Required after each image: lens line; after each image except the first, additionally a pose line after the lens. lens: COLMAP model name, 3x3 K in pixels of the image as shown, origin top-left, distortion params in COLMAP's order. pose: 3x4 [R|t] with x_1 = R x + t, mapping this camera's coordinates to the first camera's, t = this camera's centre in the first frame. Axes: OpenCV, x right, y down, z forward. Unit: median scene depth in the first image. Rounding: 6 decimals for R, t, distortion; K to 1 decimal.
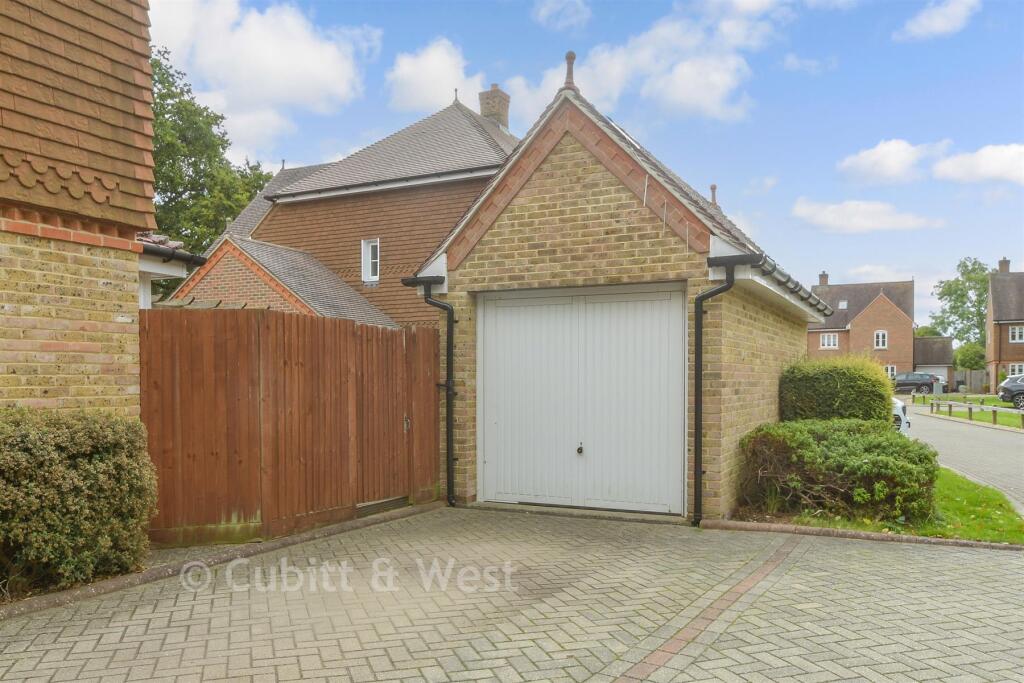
lens RADIAL K [[815.6, 0, 500.7], [0, 815.6, 395.7], [0, 0, 1]] dist [0.016500, 0.002300]
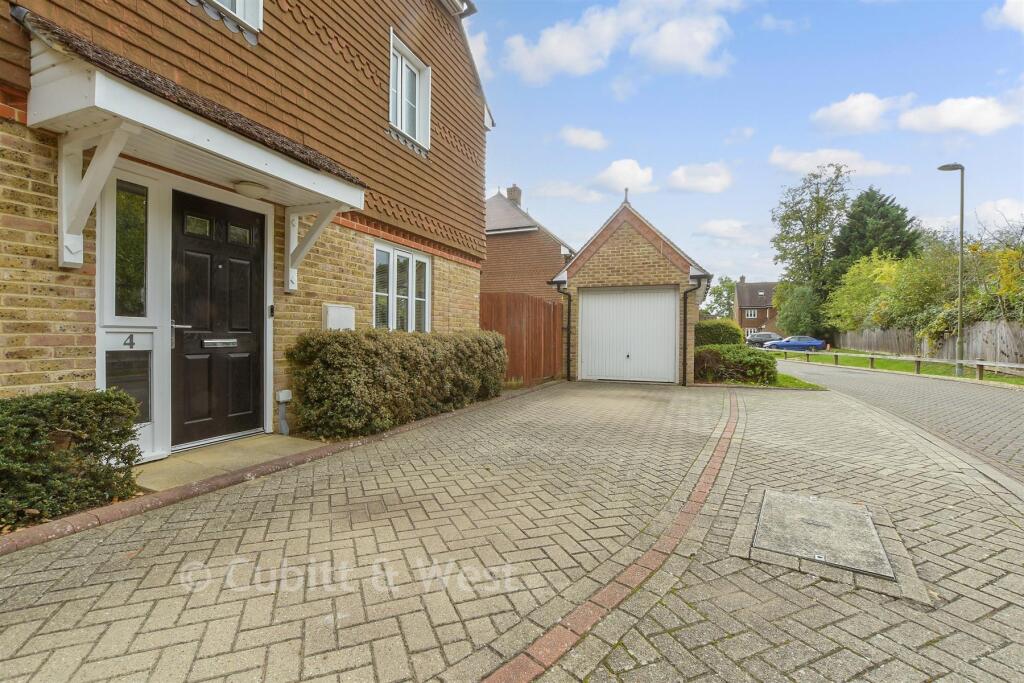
lens RADIAL K [[444.3, 0, 511.6], [0, 444.3, 338.4], [0, 0, 1]] dist [-0.015336, -0.000515]
pose [[0.996450, 0.006978, 0.083902, -0.339742], [-0.005781, 0.999878, -0.014501, 0.036578], [-0.083993, 0.013964, 0.996369, -0.236522]]
